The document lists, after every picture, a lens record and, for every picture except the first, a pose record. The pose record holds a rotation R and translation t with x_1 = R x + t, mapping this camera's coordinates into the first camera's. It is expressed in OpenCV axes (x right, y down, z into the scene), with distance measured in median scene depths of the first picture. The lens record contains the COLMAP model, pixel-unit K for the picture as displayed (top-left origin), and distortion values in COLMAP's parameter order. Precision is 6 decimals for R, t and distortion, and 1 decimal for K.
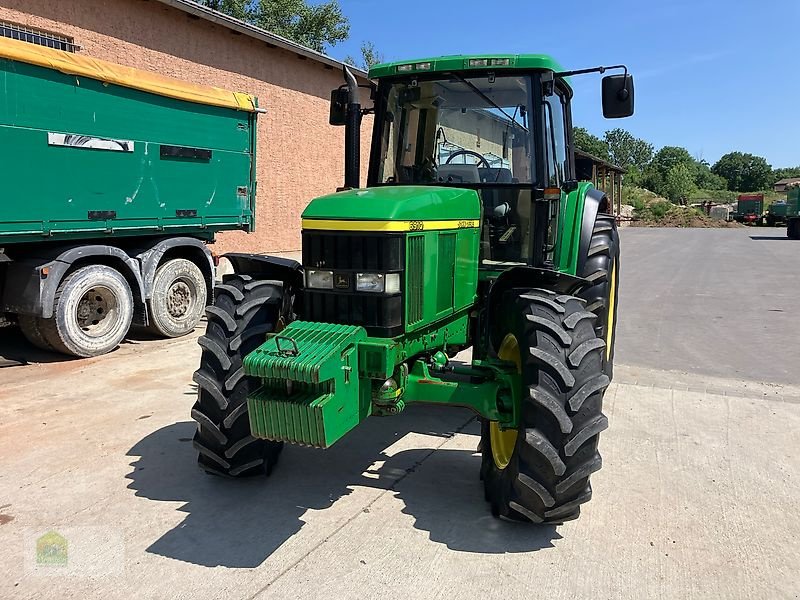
lens RADIAL K [[656.1, 0, 404.5], [0, 656.1, 296.4], [0, 0, 1]] dist [0.027297, -0.024382]
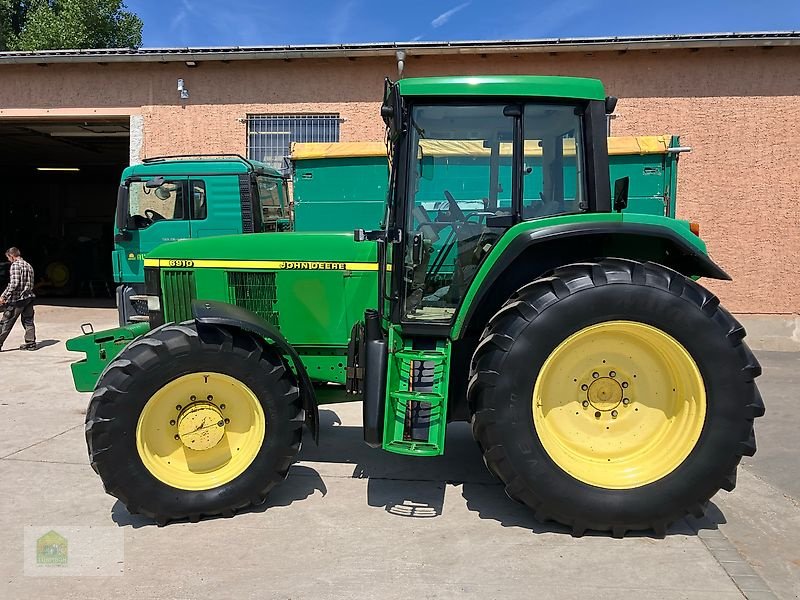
lens RADIAL K [[656.1, 0, 405.9], [0, 656.1, 311.0], [0, 0, 1]] dist [0.027297, -0.024382]
pose [[0.331960, 0.074557, -0.940342, 0.769828], [-0.129065, 0.991086, 0.033017, -0.061657], [0.934422, 0.110405, 0.338624, 0.527675]]
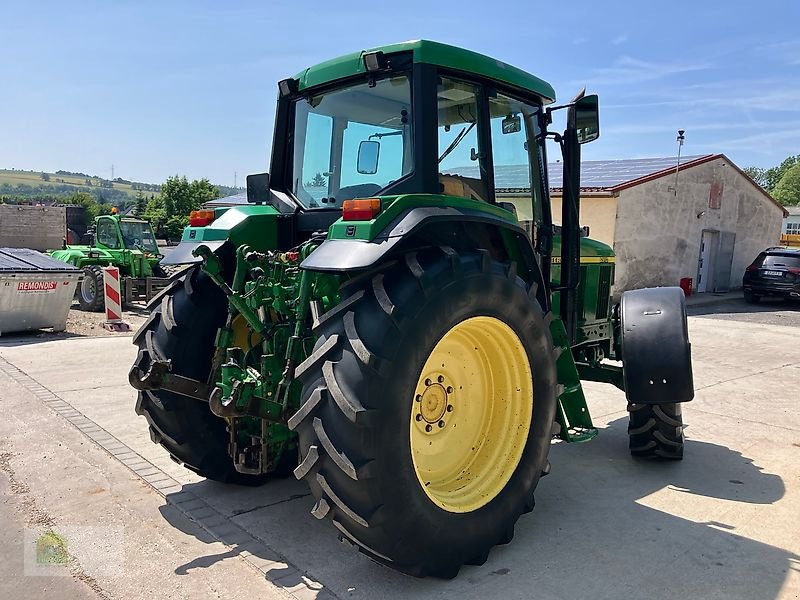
lens RADIAL K [[656.1, 0, 407.5], [0, 656.1, 306.8], [0, 0, 1]] dist [0.027297, -0.024382]
pose [[-0.916897, -0.060950, 0.394444, -0.185857], [0.024451, 0.977837, 0.207933, -0.195664], [-0.398375, 0.200298, -0.895085, 1.503721]]
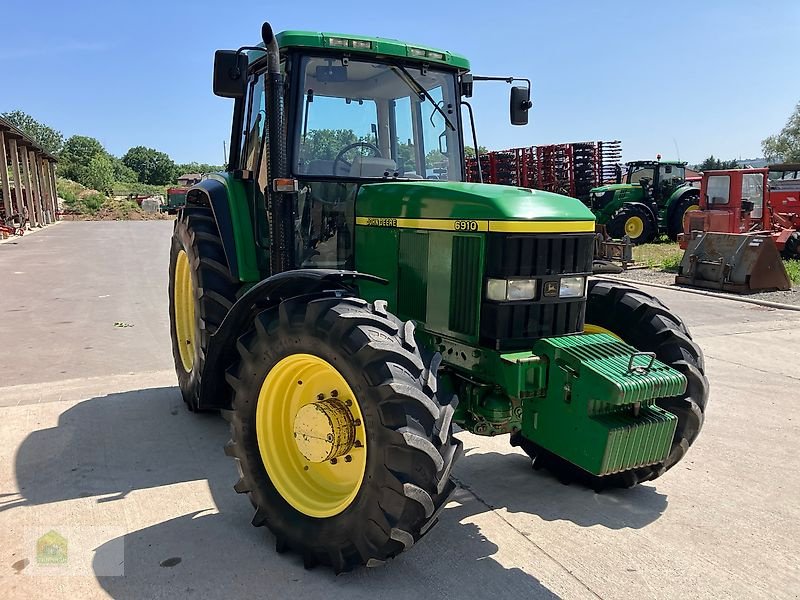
lens RADIAL K [[656.1, 0, 406.6], [0, 656.1, 302.2], [0, 0, 1]] dist [0.027297, -0.024382]
pose [[0.659031, -0.110902, 0.743894, -0.466670], [0.096049, 0.993381, 0.063005, -0.041755], [-0.745957, 0.029928, 0.665321, 0.281195]]
